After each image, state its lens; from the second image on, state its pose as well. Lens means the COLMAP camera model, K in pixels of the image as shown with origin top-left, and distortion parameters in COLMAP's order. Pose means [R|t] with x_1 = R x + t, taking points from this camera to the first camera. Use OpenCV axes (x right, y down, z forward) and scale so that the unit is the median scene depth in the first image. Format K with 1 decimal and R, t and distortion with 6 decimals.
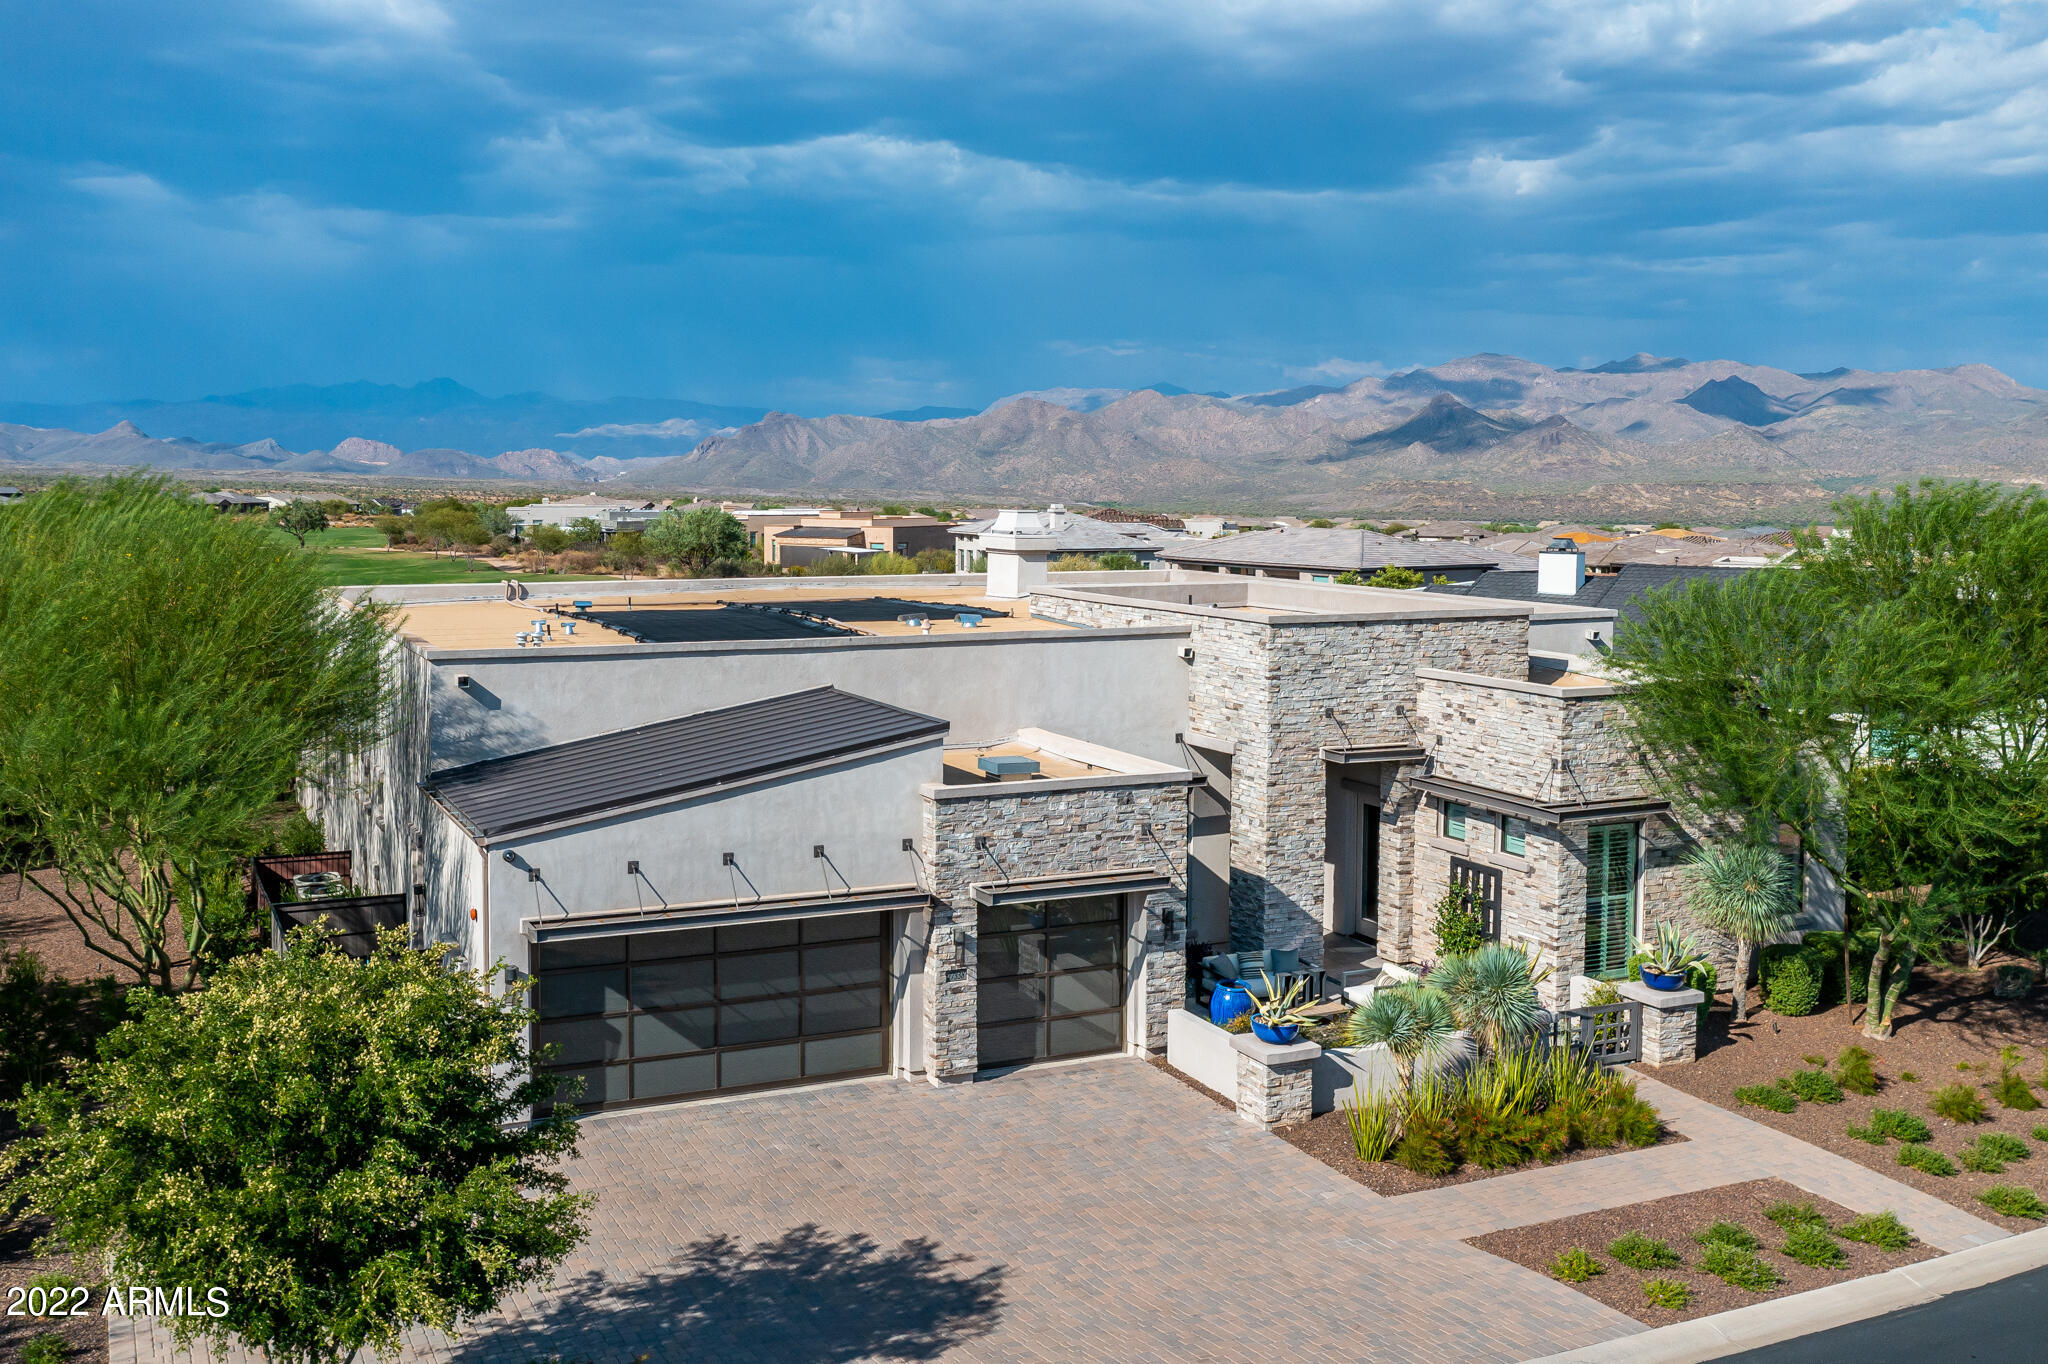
lens RADIAL K [[1846.4, 0, 904.8], [0, 1846.4, 592.9], [0, 0, 1]] dist [-0.021427, -0.024820]
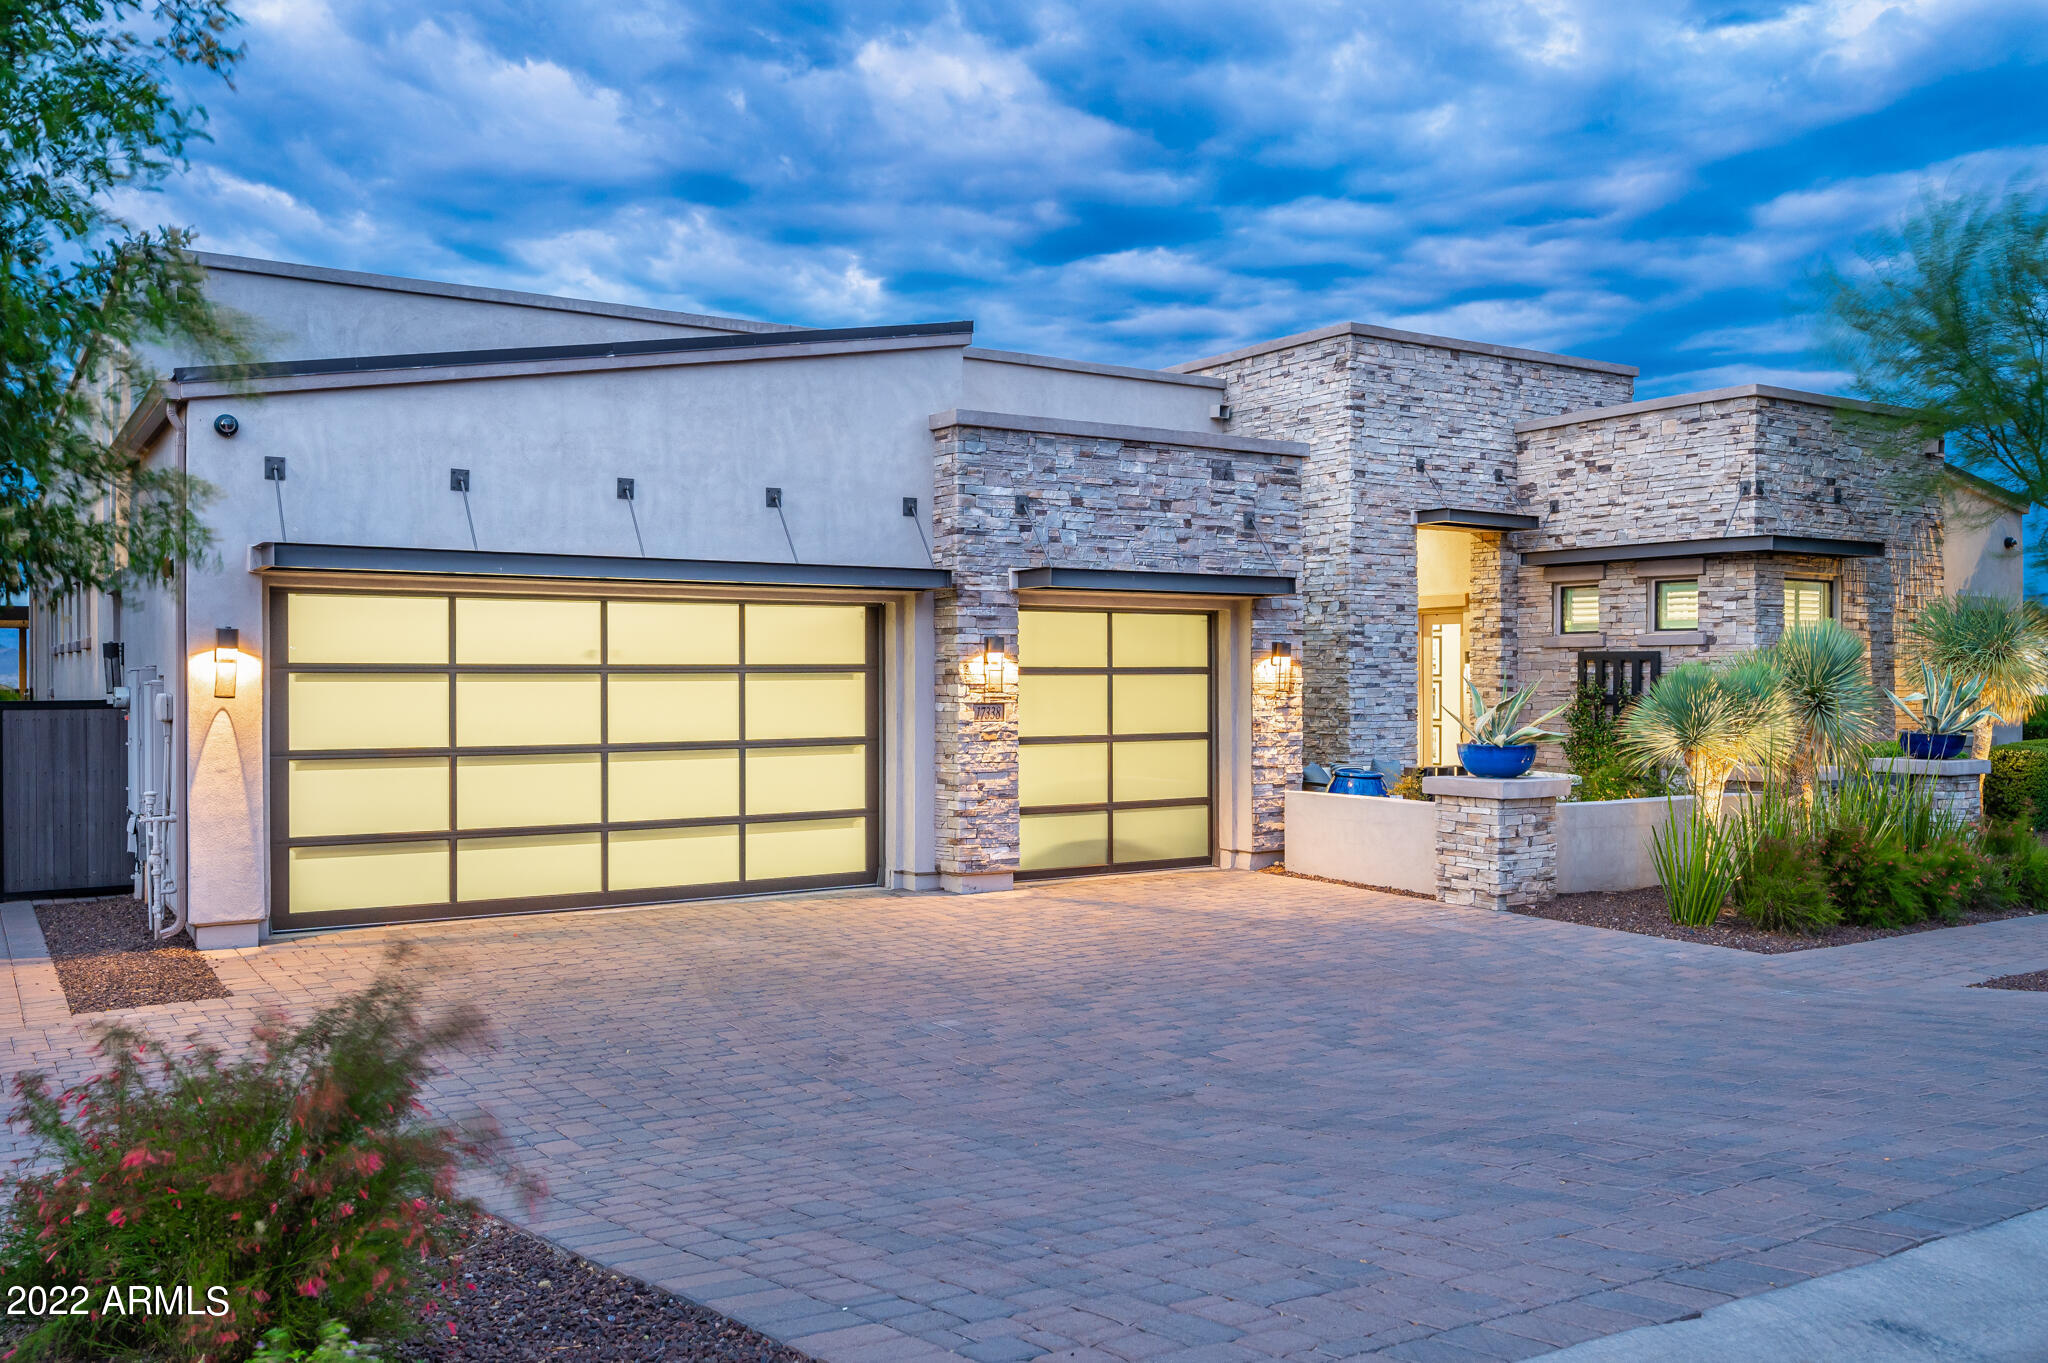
lens RADIAL K [[1662.9, 0, 1024.0], [0, 1662.9, 681.5], [0, 0, 1]] dist [-0.000572, 0.001925]
pose [[0.984967, -0.002628, 0.172720, -0.056468], [0.012817, 0.998240, -0.057904, 0.219325], [-0.172264, 0.059247, 0.983267, 0.412611]]
